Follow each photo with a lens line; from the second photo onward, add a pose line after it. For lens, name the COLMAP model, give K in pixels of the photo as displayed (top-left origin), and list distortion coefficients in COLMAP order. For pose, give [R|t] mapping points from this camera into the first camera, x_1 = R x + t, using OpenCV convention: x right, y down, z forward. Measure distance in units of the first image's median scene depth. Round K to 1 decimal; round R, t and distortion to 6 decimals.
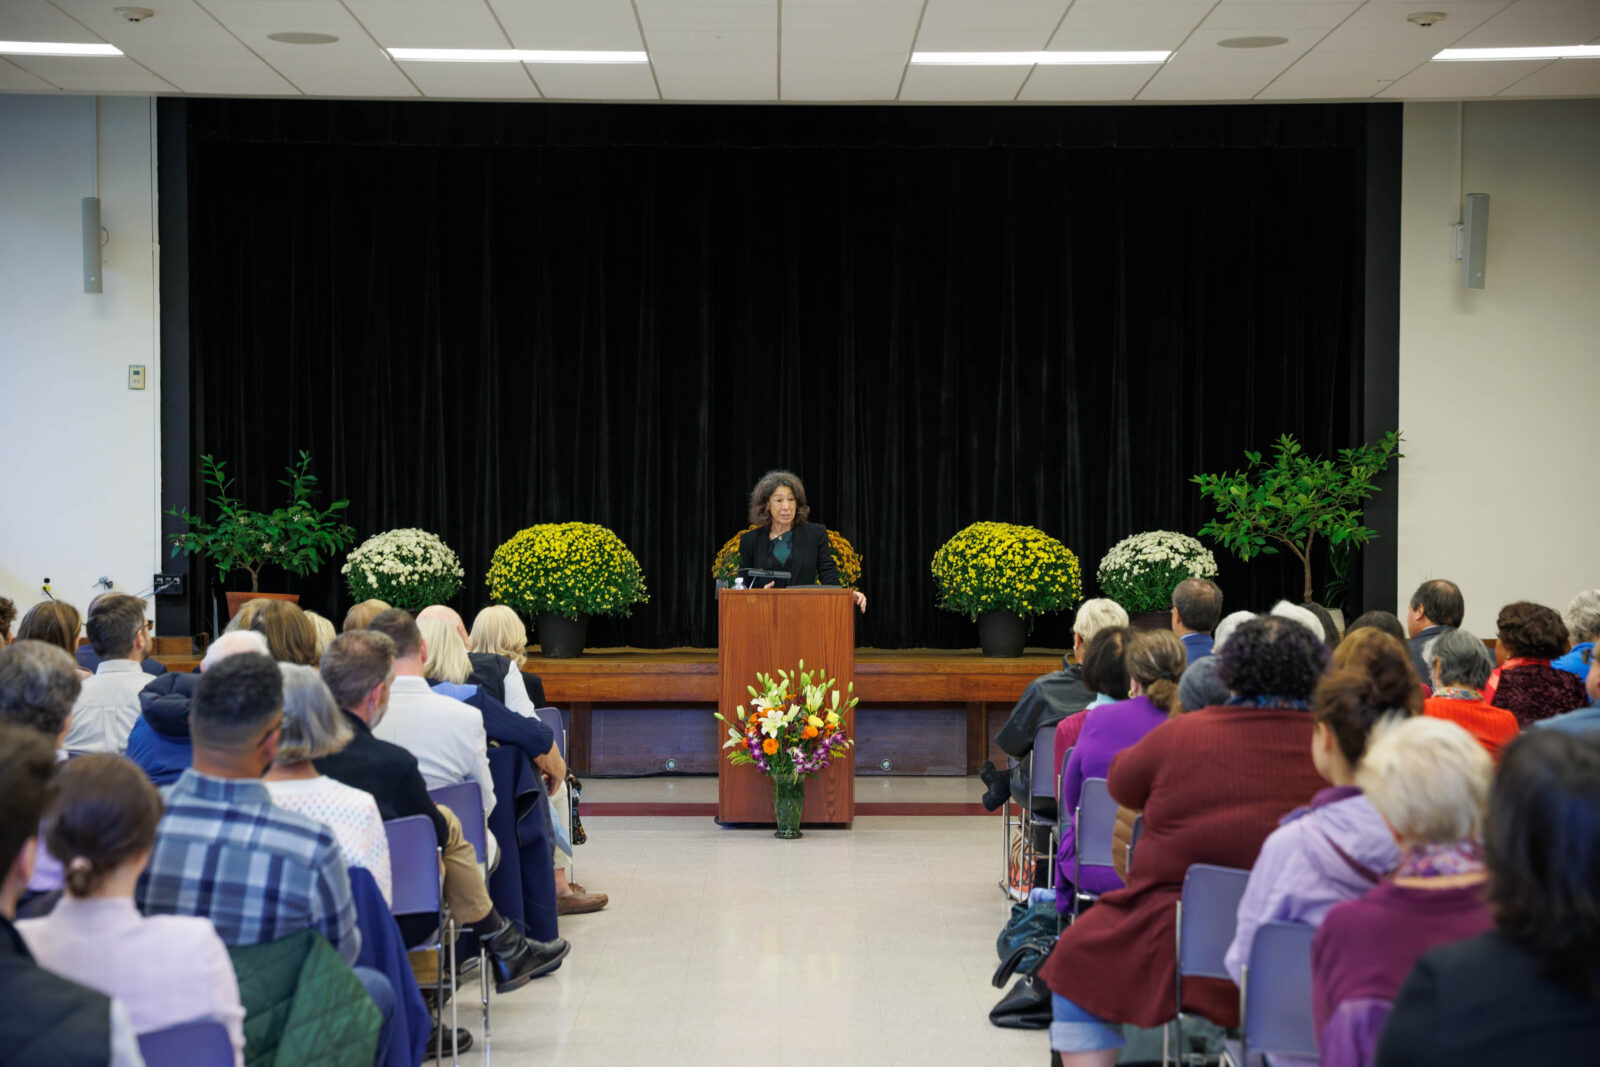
lens RADIAL K [[2727.5, 0, 800.0], [0, 2727.5, 533.5], [0, 0, 1]] dist [0.153506, 0.117646]
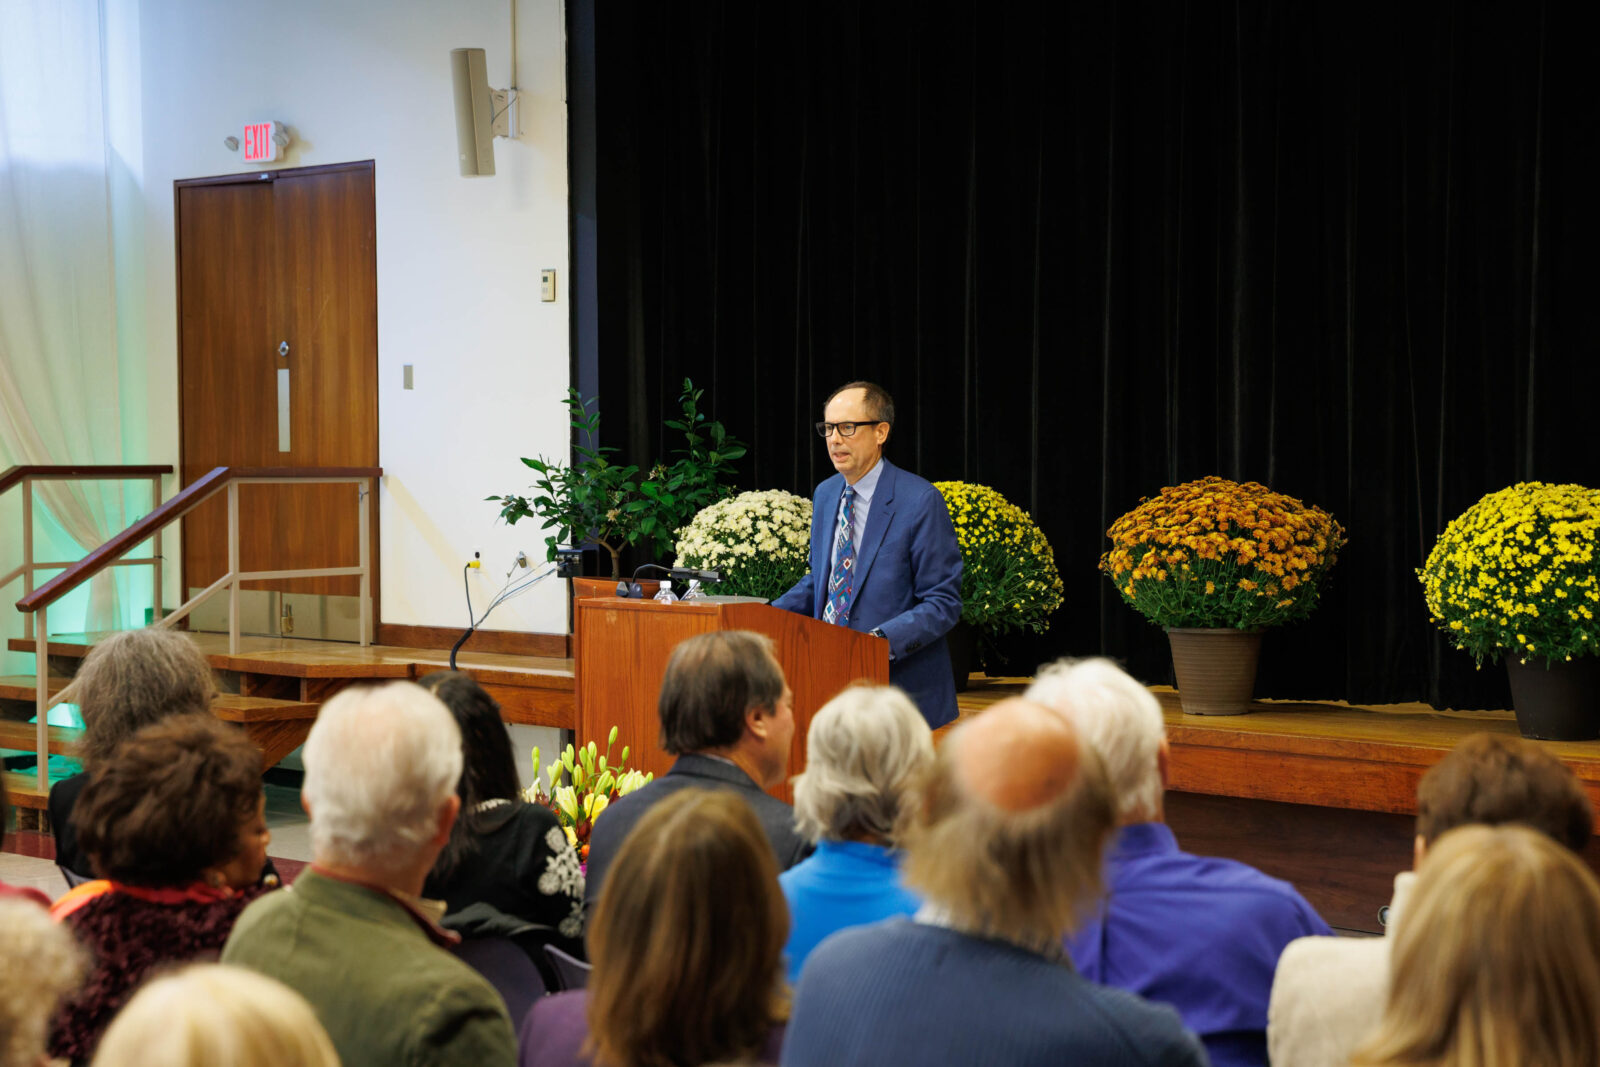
lens RADIAL K [[2989.6, 0, 800.0], [0, 2989.6, 533.5], [0, 0, 1]] dist [0.192369, 0.225790]
pose [[0.695358, 0.015678, -0.718492, 0.403436], [-0.002425, 0.999807, 0.019470, -0.005626], [0.718659, -0.011797, 0.695262, 0.497195]]
